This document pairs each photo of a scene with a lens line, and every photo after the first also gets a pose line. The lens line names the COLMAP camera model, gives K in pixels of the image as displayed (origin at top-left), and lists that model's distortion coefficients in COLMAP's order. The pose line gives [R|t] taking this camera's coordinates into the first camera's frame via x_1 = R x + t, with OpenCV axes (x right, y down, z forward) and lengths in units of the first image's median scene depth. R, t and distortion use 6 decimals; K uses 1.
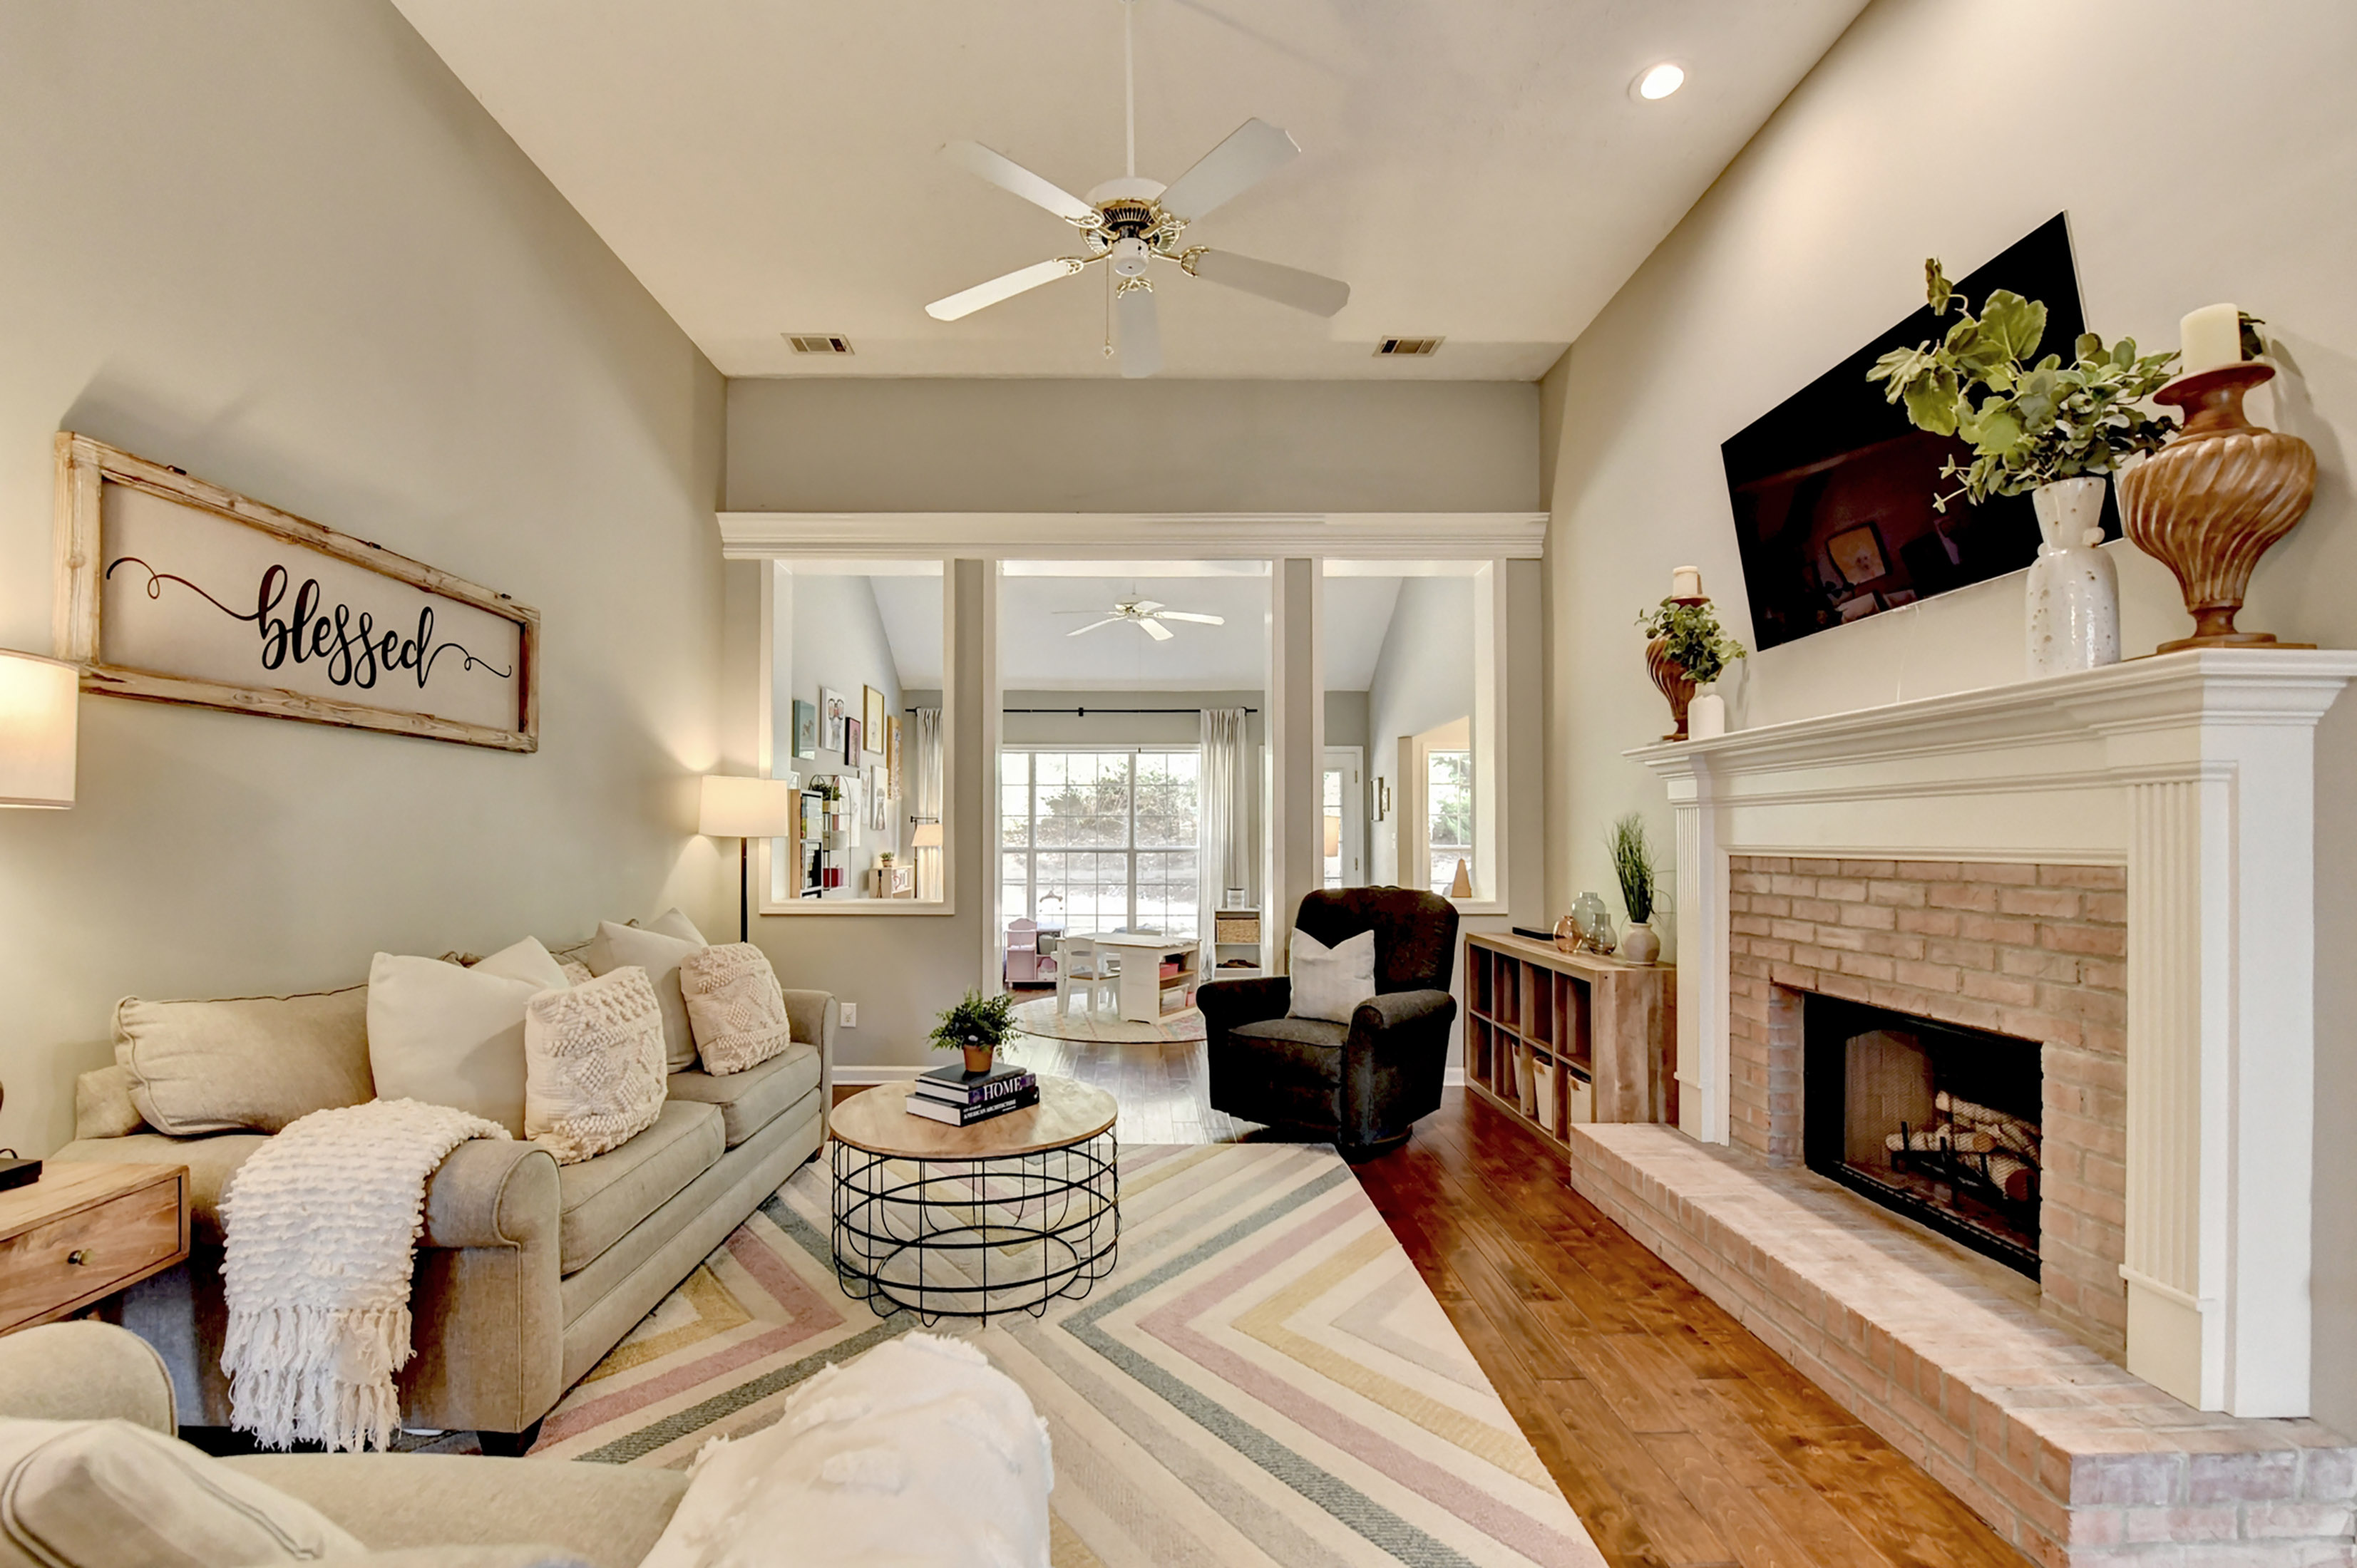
lens RADIAL K [[988.2, 0, 1174.0], [0, 988.2, 825.1], [0, 0, 1]] dist [-0.010168, -0.000111]
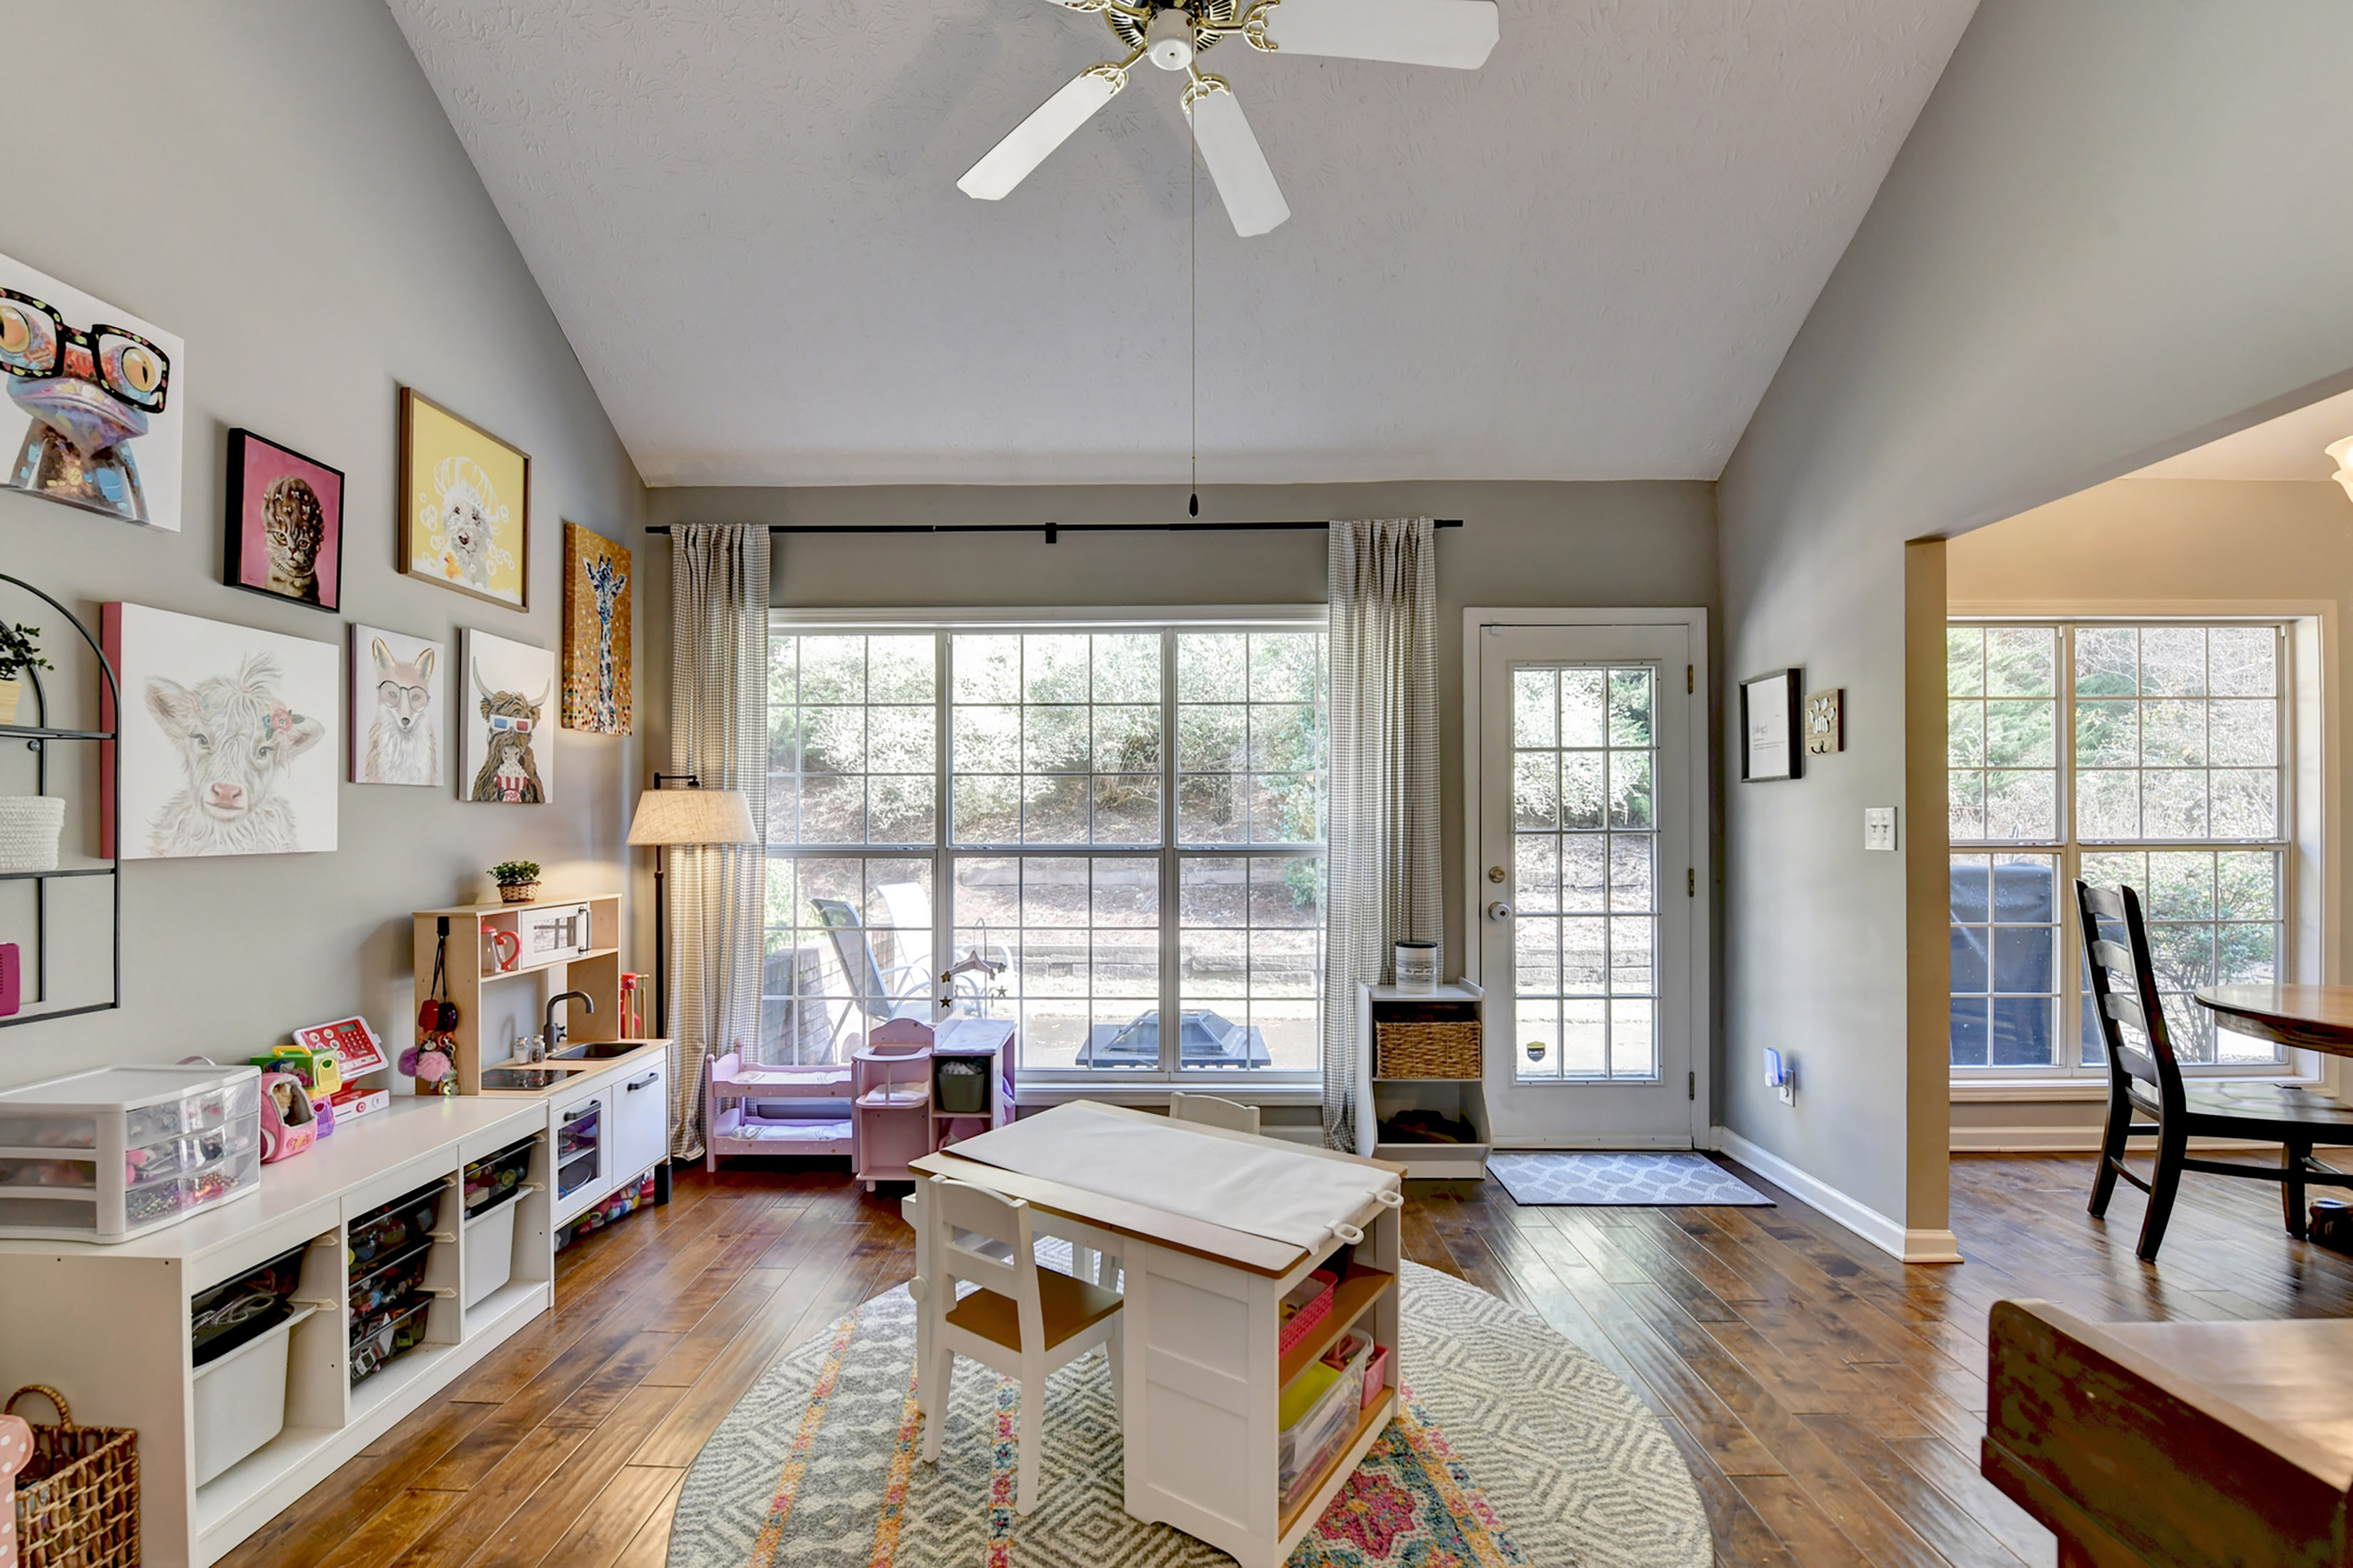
lens RADIAL K [[986.7, 0, 1172.0], [0, 986.7, 825.0], [0, 0, 1]] dist [-0.010168, -0.000111]
pose [[0.999084, -0.001975, -0.042751, -0.025754], [0.002555, 0.999905, 0.013520, 0.008902], [0.042720, -0.013617, 0.998994, 0.640742]]
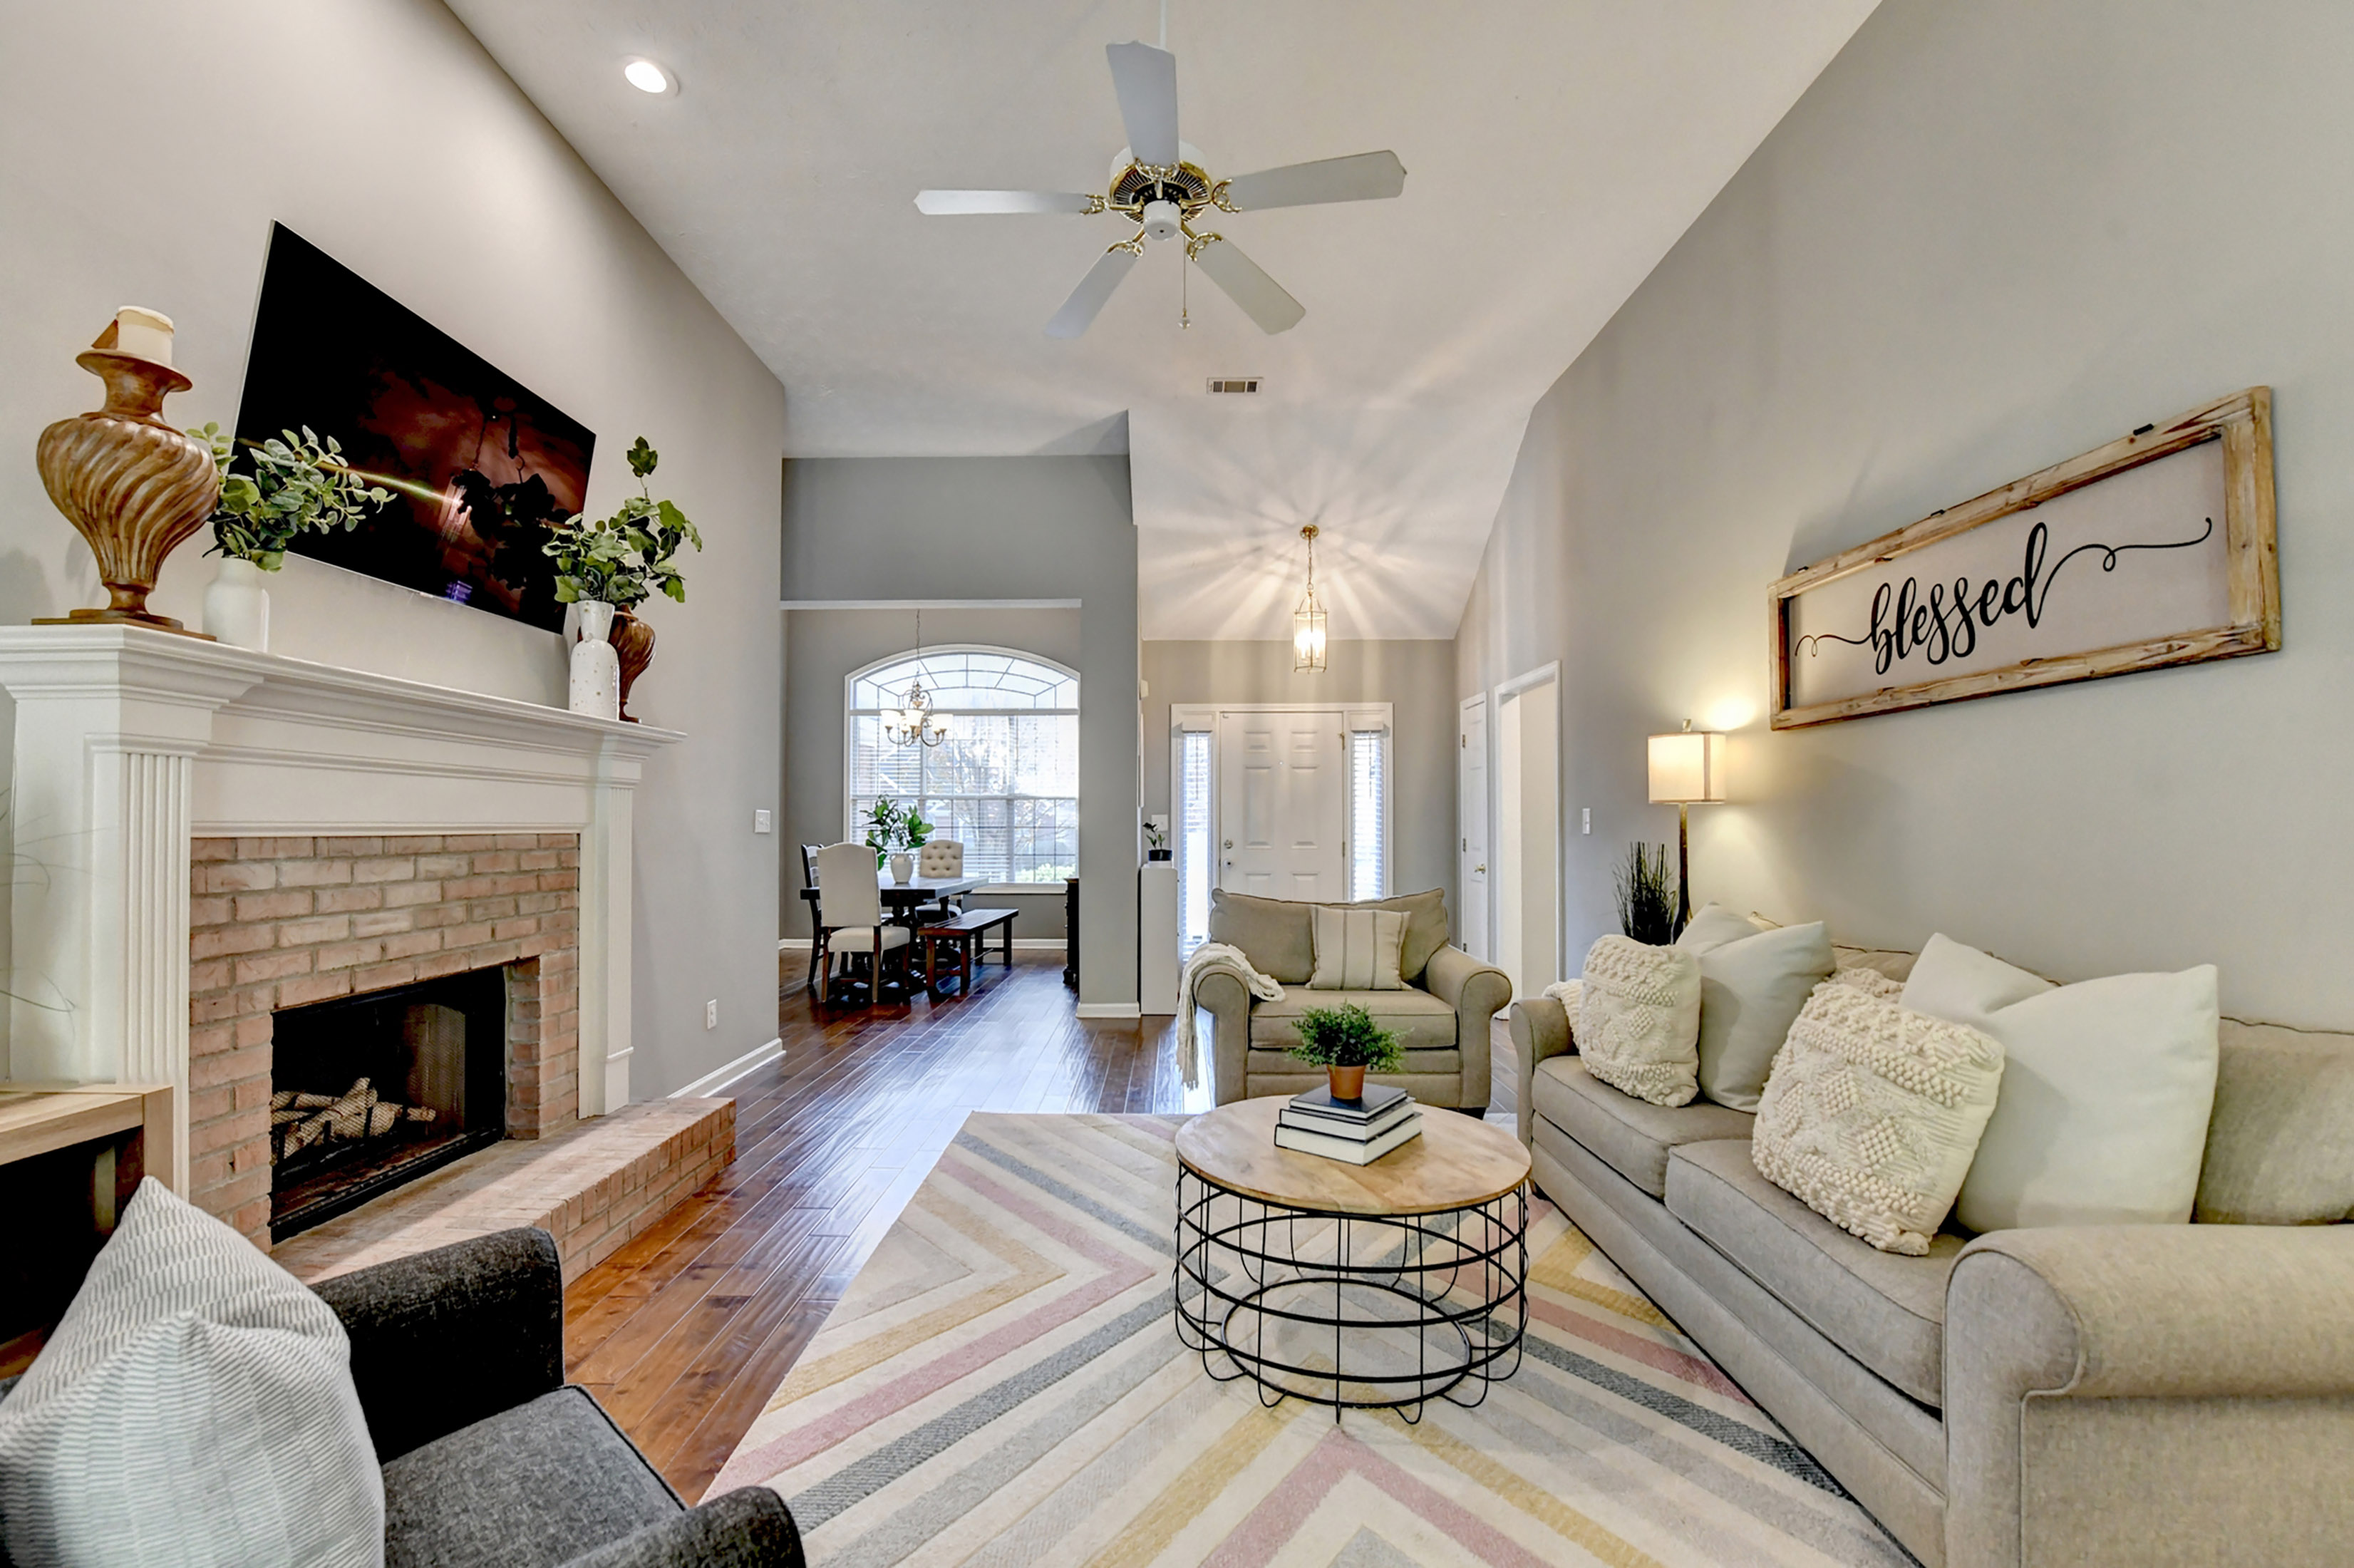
lens RADIAL K [[987.2, 0, 1172.5], [0, 987.2, 825.1], [0, 0, 1]] dist [-0.010168, -0.000111]
pose [[-0.999181, -0.000376, 0.040450, -0.091579], [-0.000987, 0.999886, -0.015071, 0.037855], [-0.040440, -0.015098, -0.999068, 1.913047]]
